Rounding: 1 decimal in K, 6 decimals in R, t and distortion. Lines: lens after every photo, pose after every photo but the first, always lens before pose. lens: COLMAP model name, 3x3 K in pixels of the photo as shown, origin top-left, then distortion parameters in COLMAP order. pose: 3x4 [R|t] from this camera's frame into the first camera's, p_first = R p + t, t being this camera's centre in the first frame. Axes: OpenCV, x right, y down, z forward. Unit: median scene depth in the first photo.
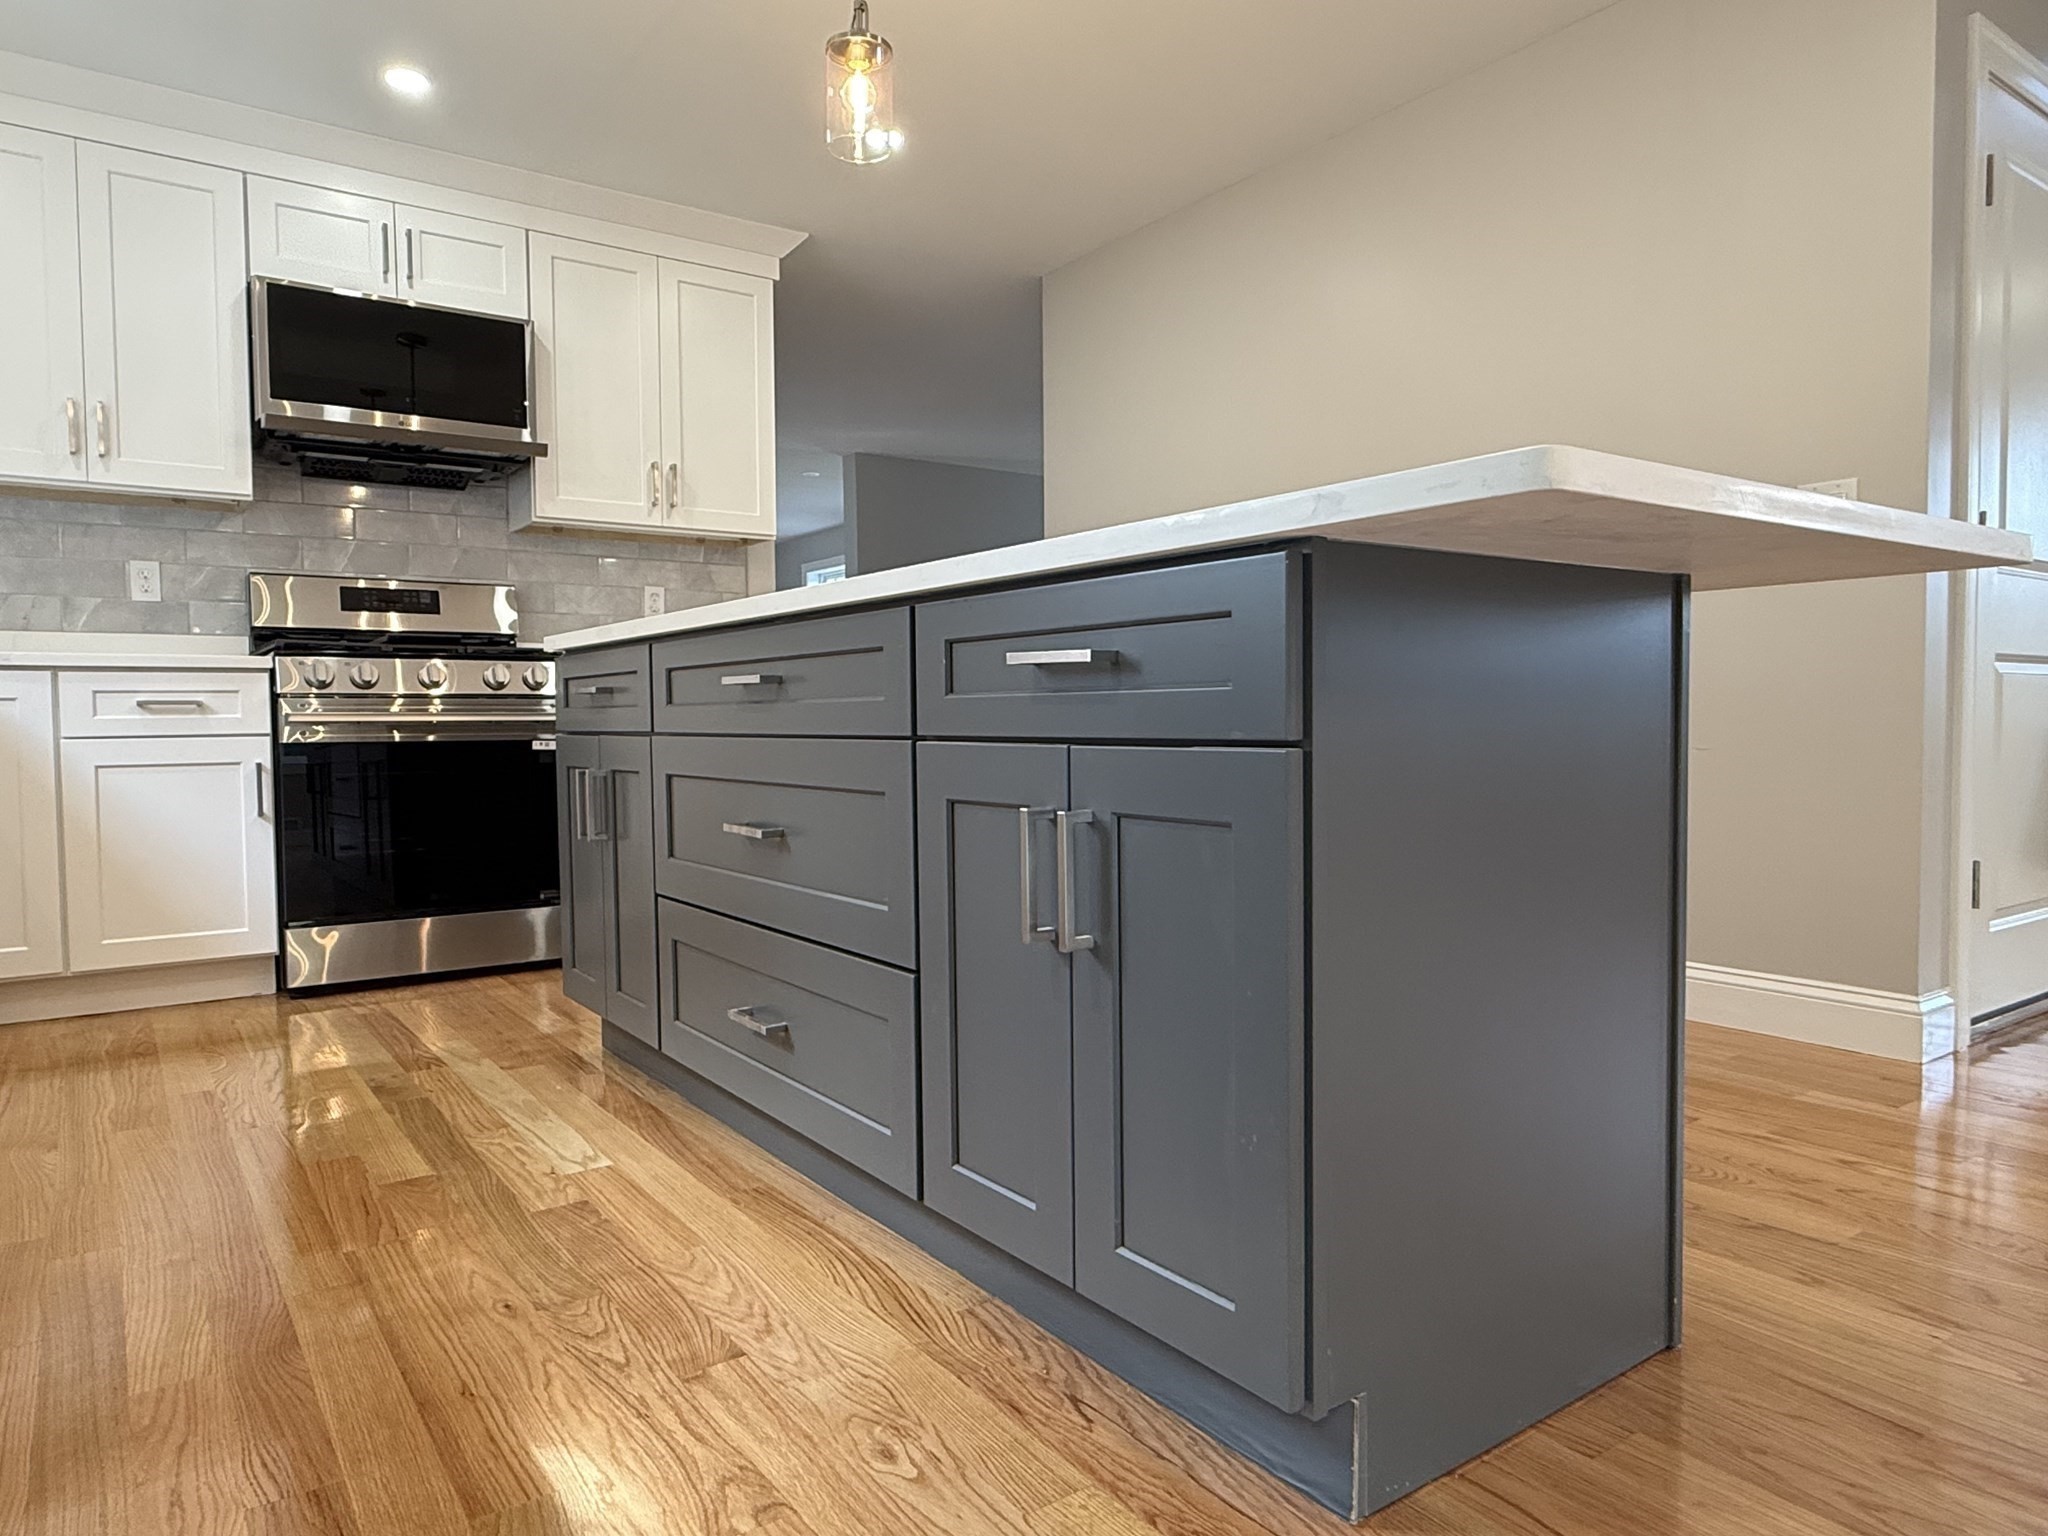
lens RADIAL K [[1303.3, 0, 1020.4], [0, 1303.3, 769.6], [0, 0, 1]] dist [0.001628, 0.000946]
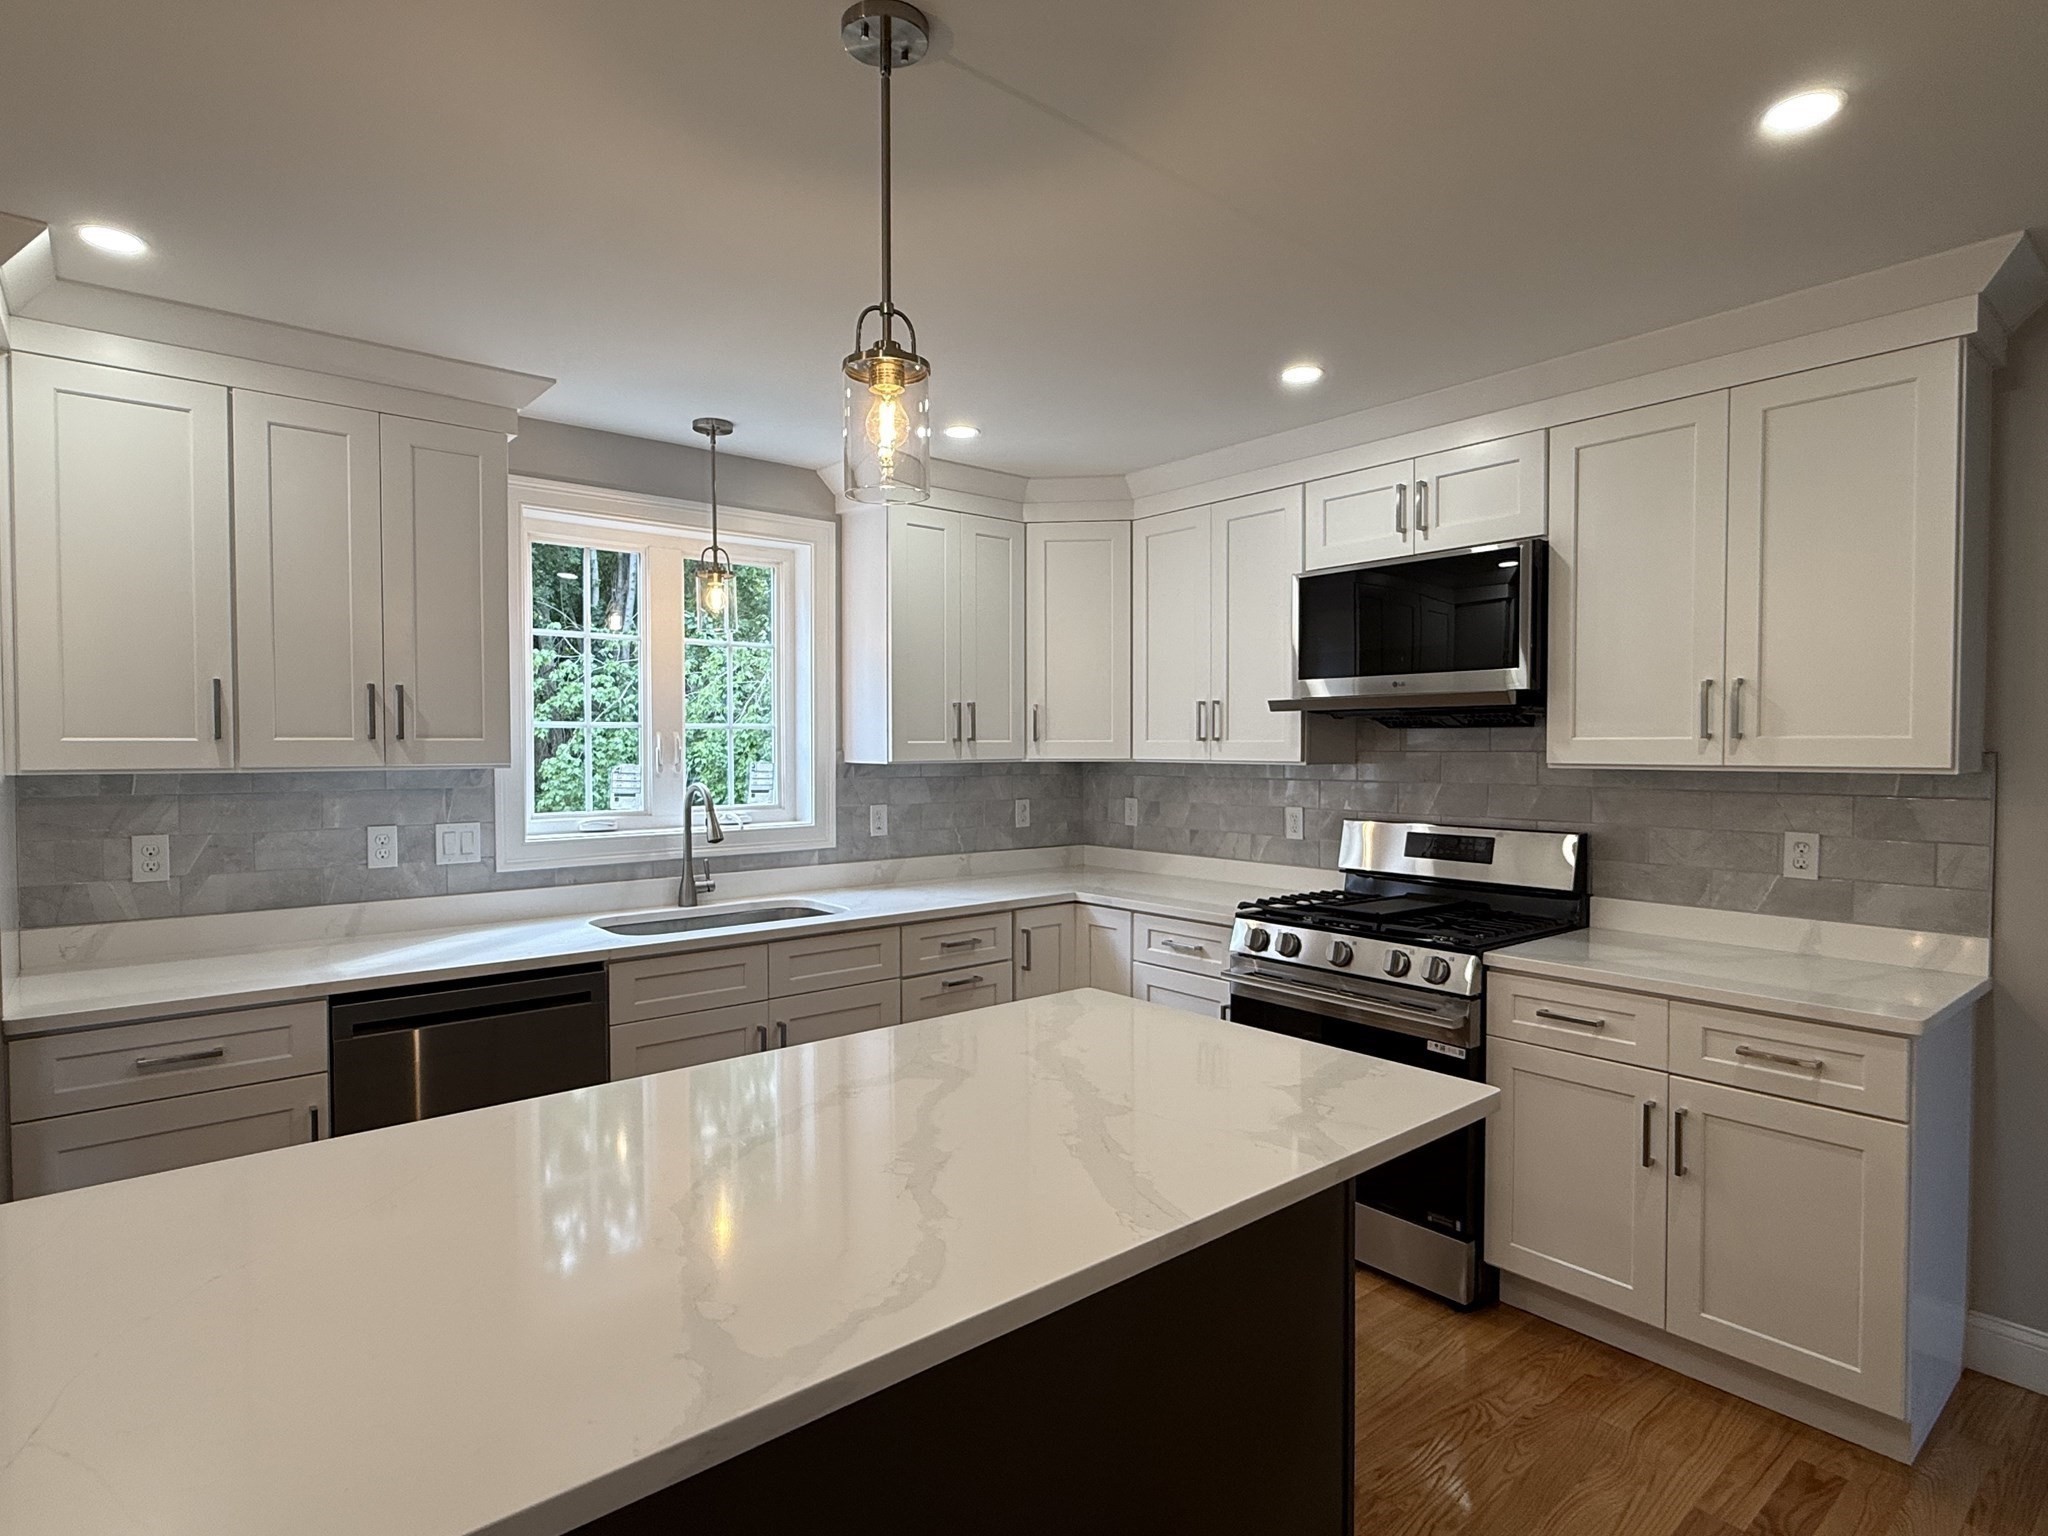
lens RADIAL K [[1079.5, 0, 1021.5], [0, 1079.5, 761.9], [0, 0, 1]] dist [0.003247, 0.000281]
pose [[0.068266, 0.027649, -0.997284, 0.309299], [-0.038932, 0.998928, 0.025030, -0.202519], [0.996907, 0.037118, 0.069269, 0.619623]]
